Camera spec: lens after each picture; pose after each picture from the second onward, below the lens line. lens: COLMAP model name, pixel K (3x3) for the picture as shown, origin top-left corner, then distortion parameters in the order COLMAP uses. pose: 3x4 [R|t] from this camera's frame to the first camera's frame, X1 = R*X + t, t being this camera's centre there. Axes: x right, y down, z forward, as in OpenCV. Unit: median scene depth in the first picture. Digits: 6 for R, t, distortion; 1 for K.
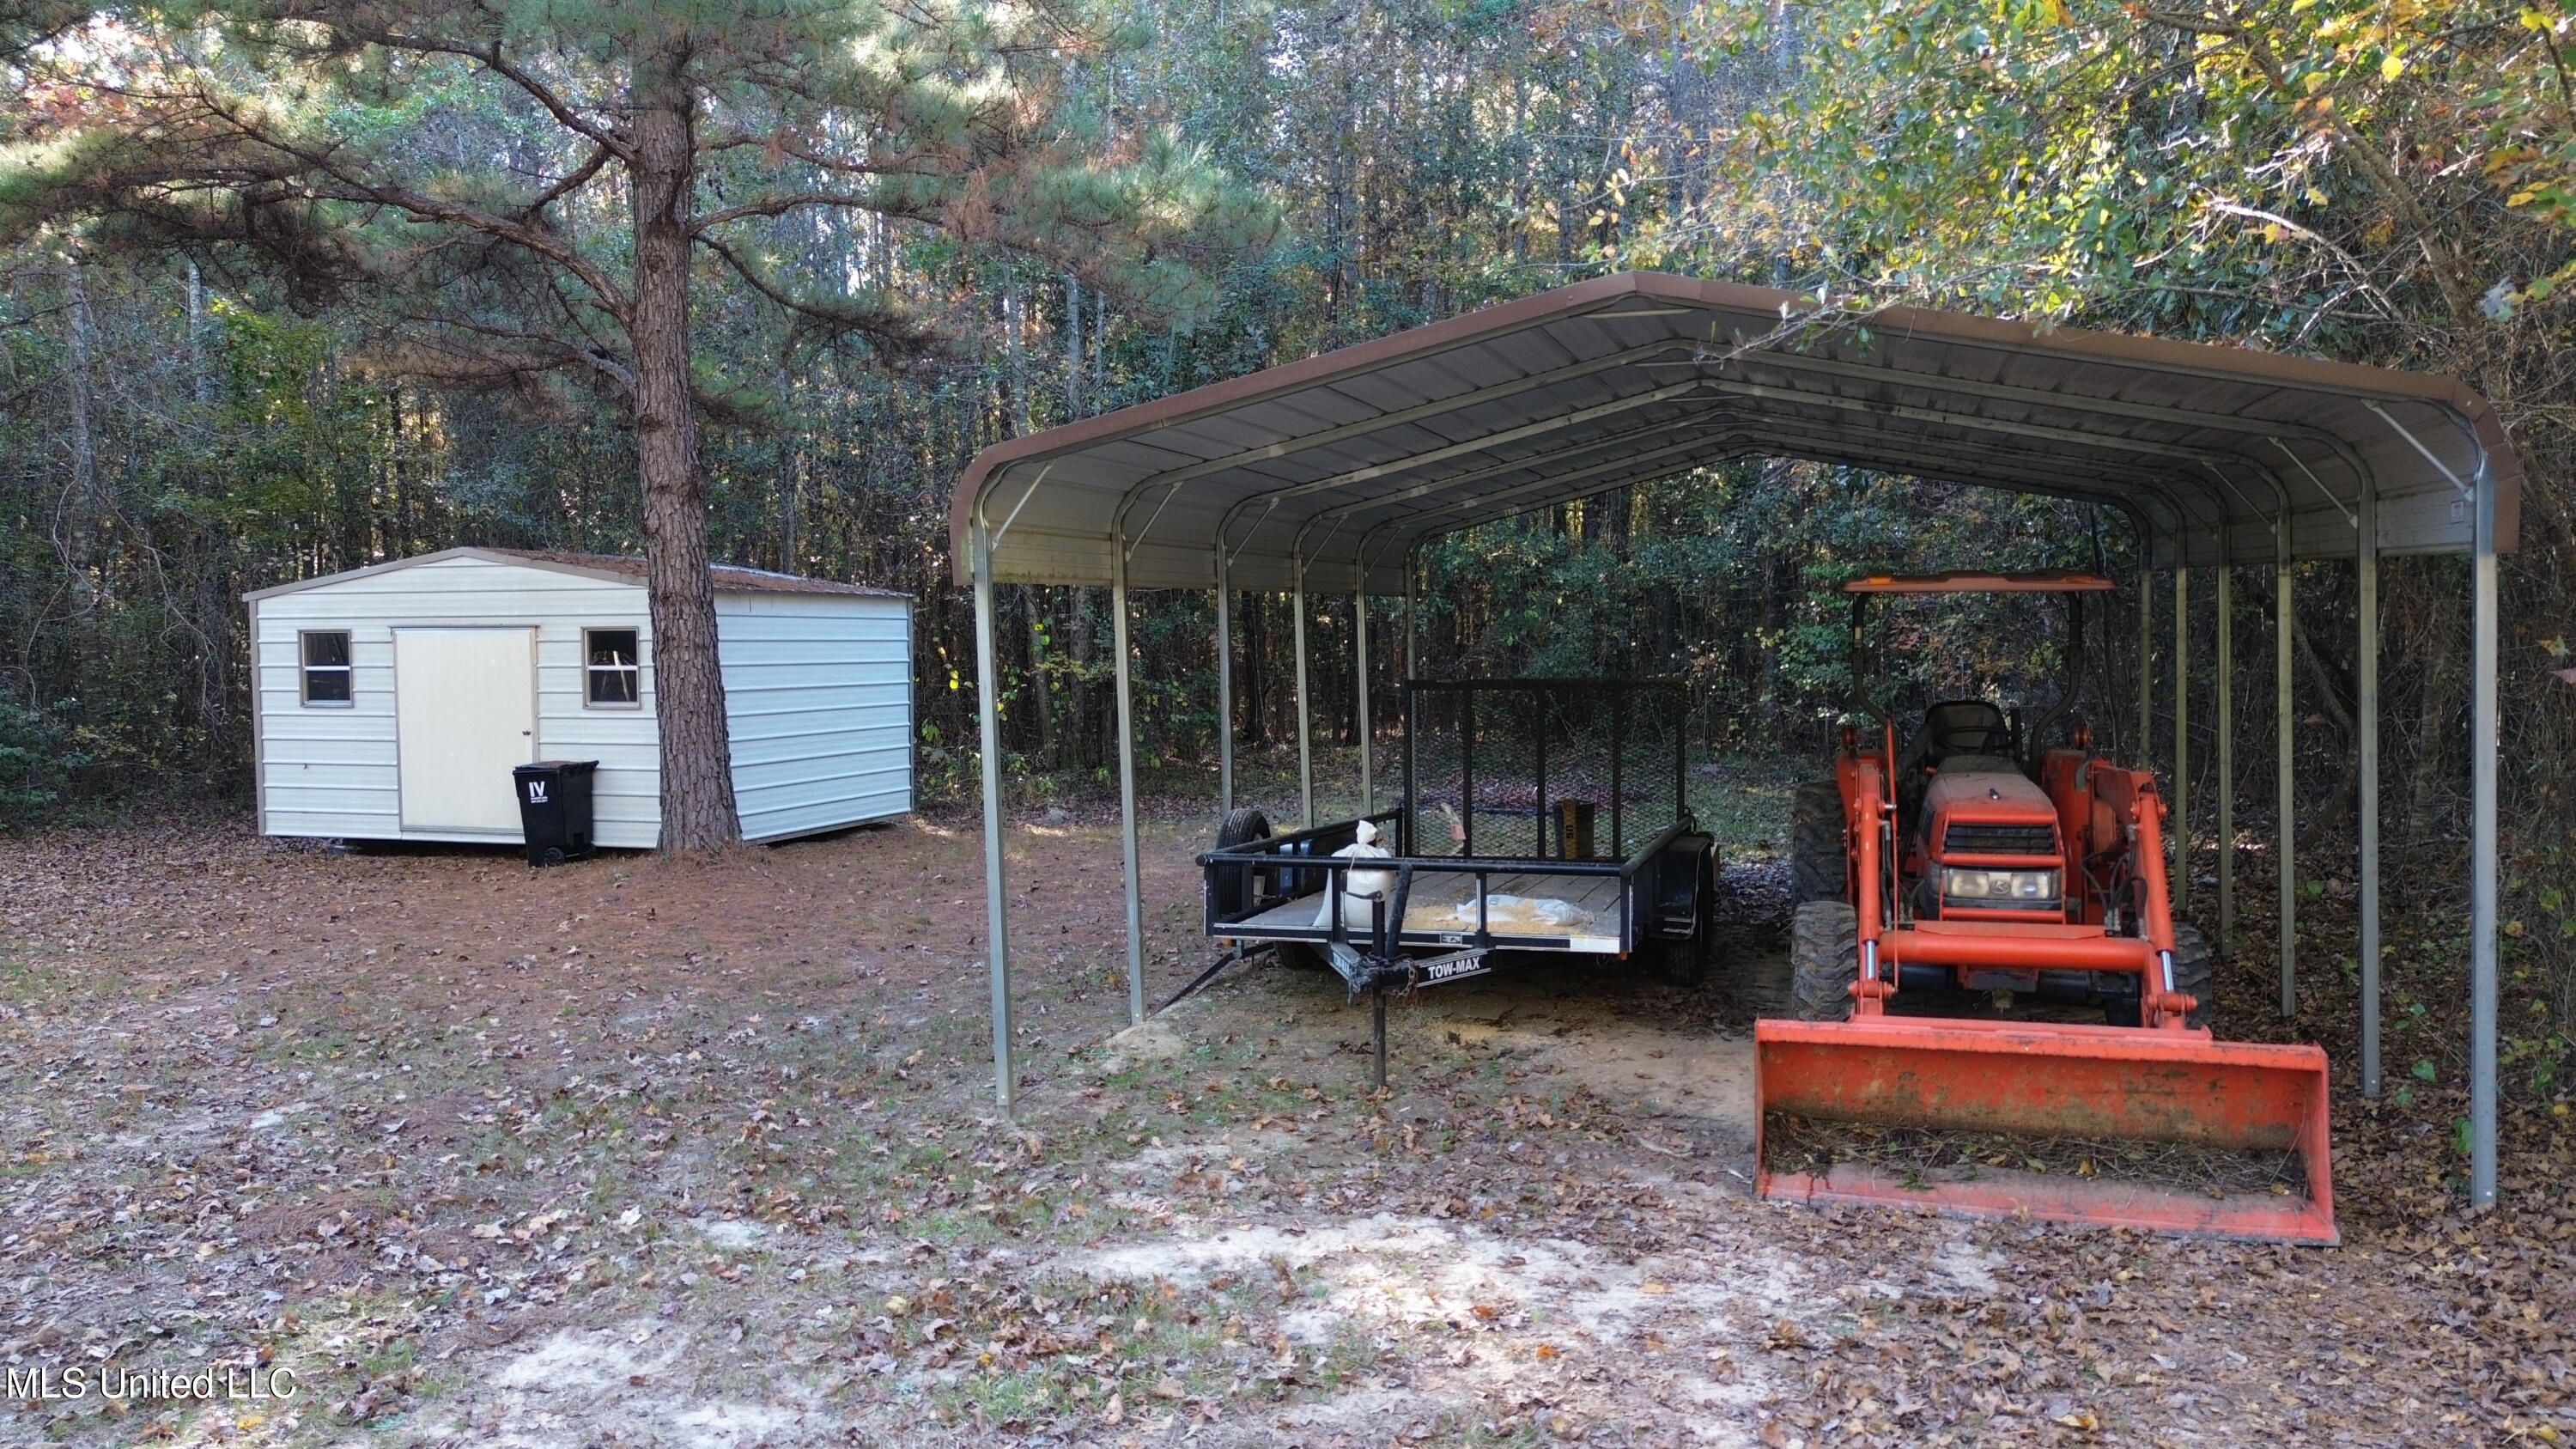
lens RADIAL K [[1863.7, 0, 1286.5], [0, 1863.7, 716.0], [0, 0, 1]] dist [0.063860, -0.061922]
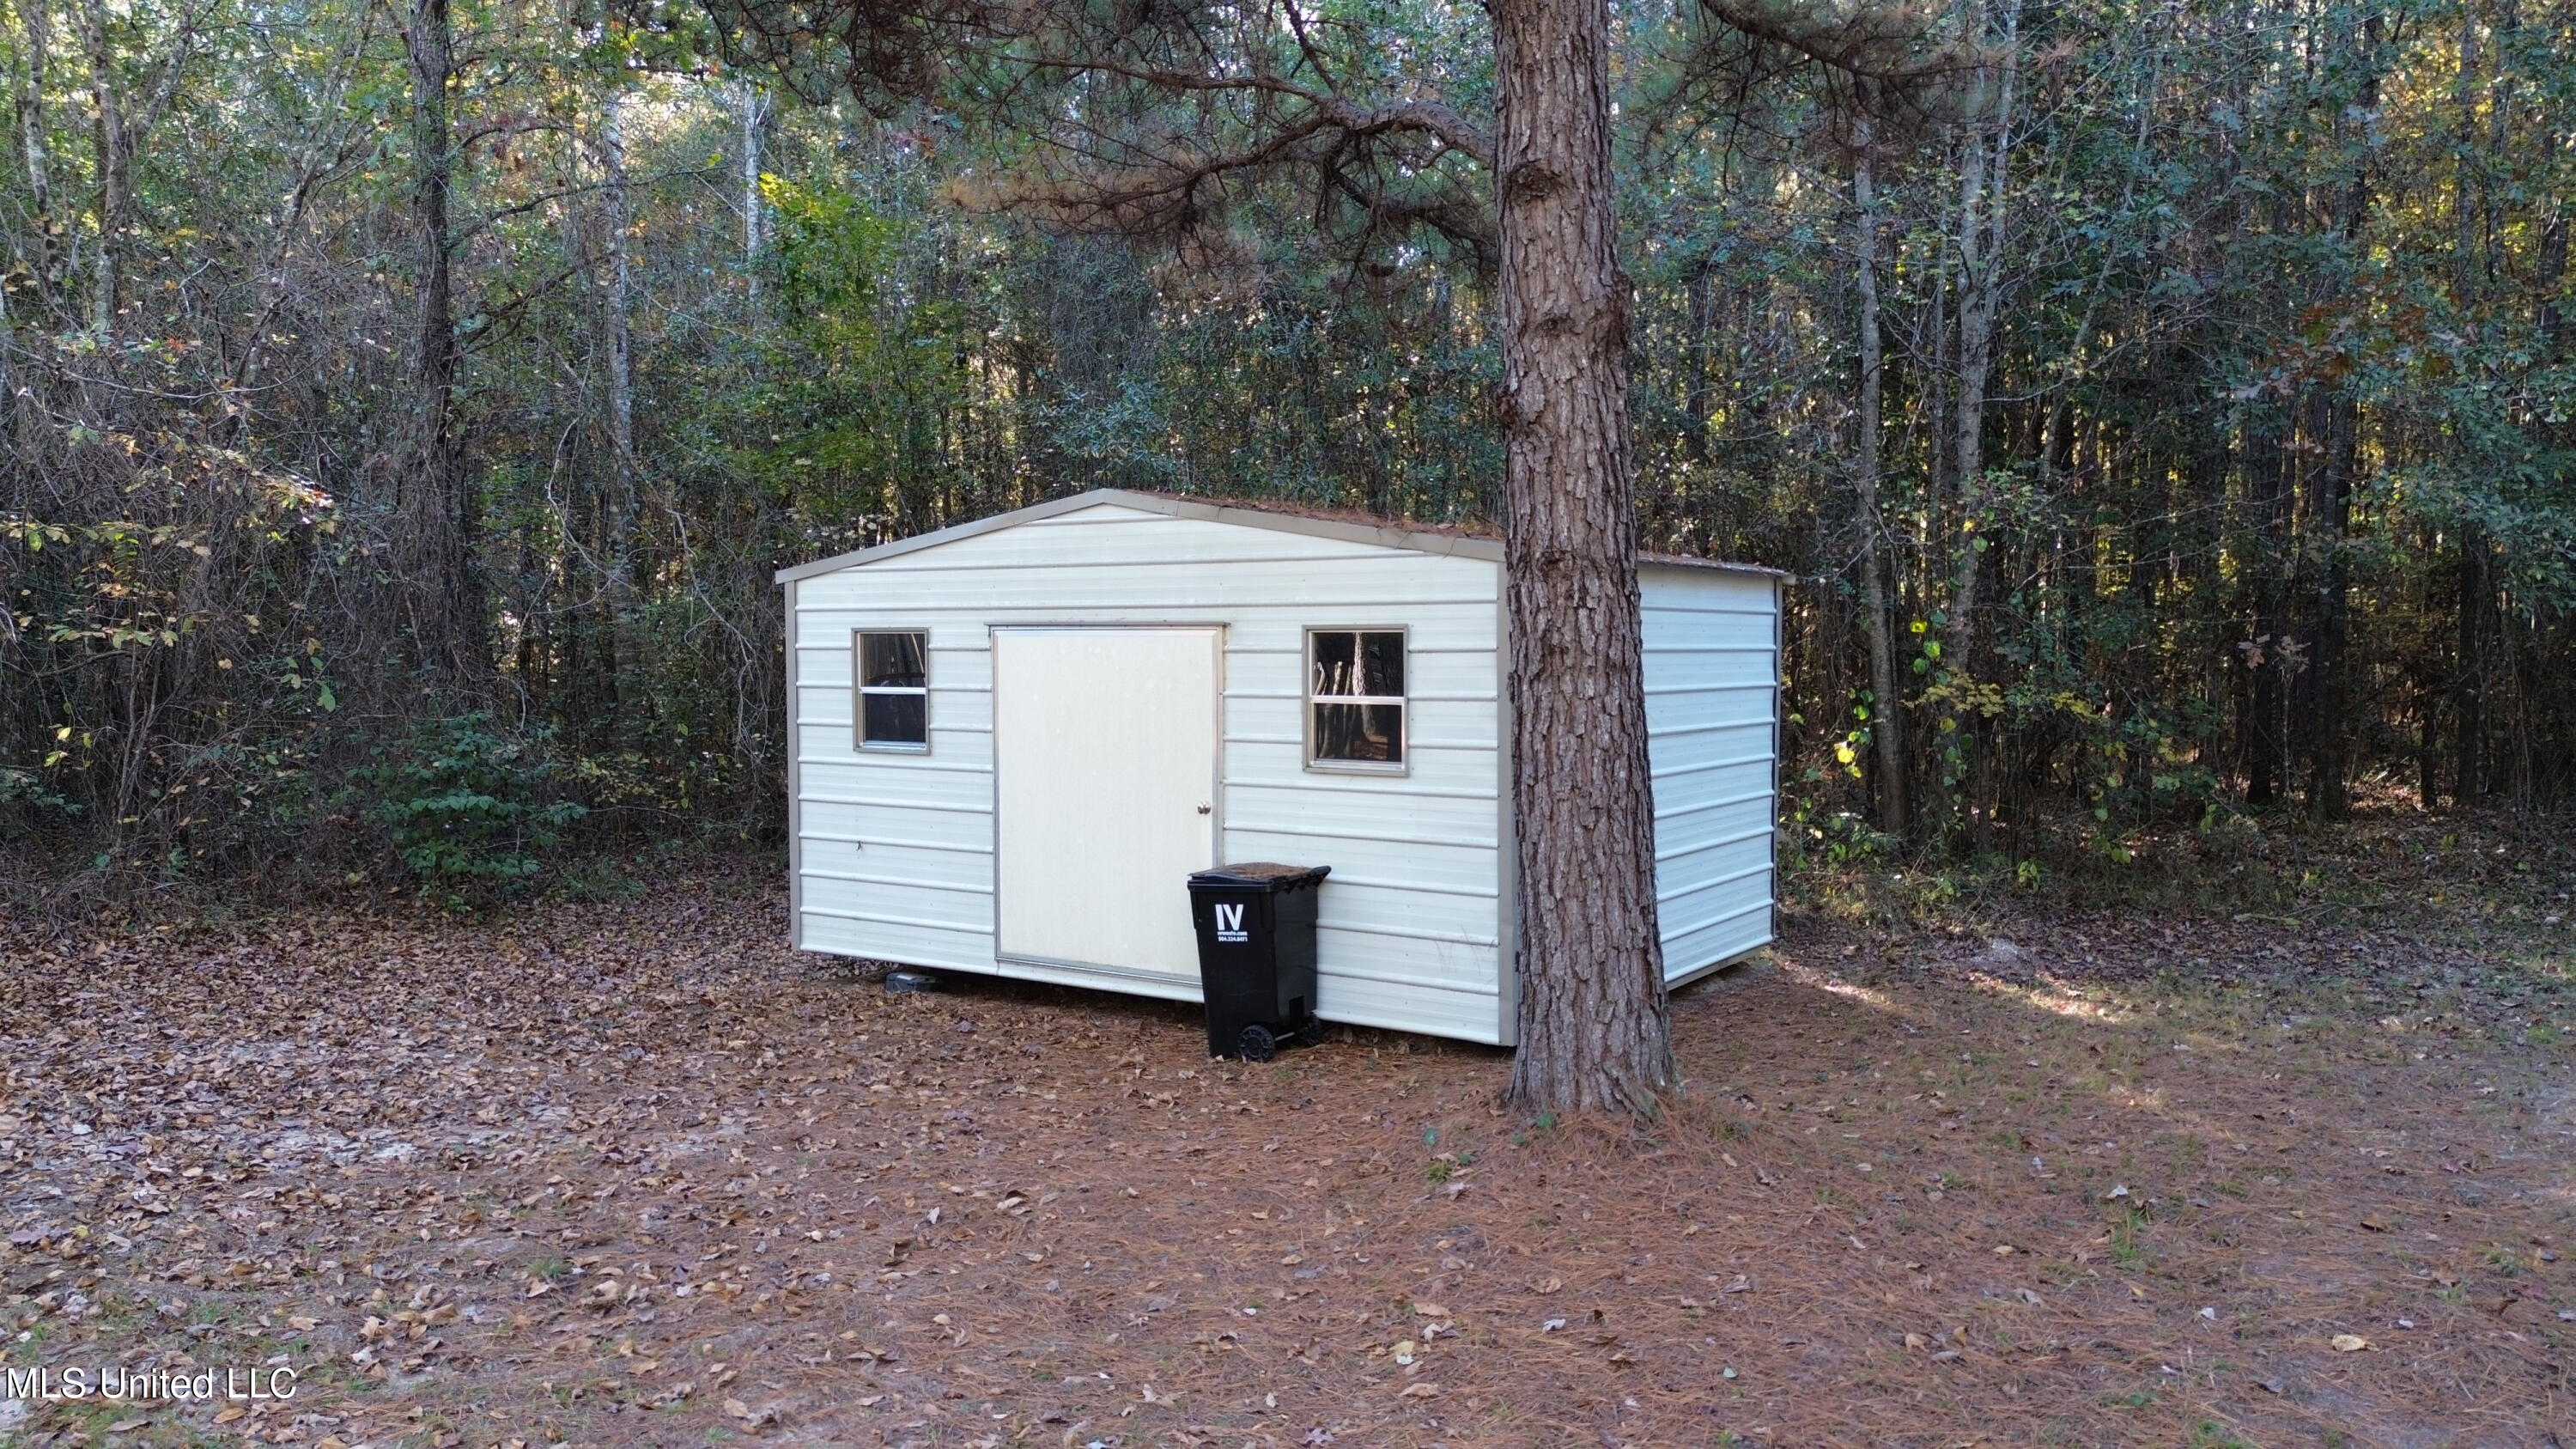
lens RADIAL K [[1863.7, 0, 1285.6], [0, 1863.7, 720.9], [0, 0, 1]] dist [0.063860, -0.061922]
pose [[0.965748, 0.019977, -0.258712, -0.233576], [-0.020314, 0.999793, 0.001370, -0.019445], [0.258685, 0.003933, 0.965954, 0.457004]]
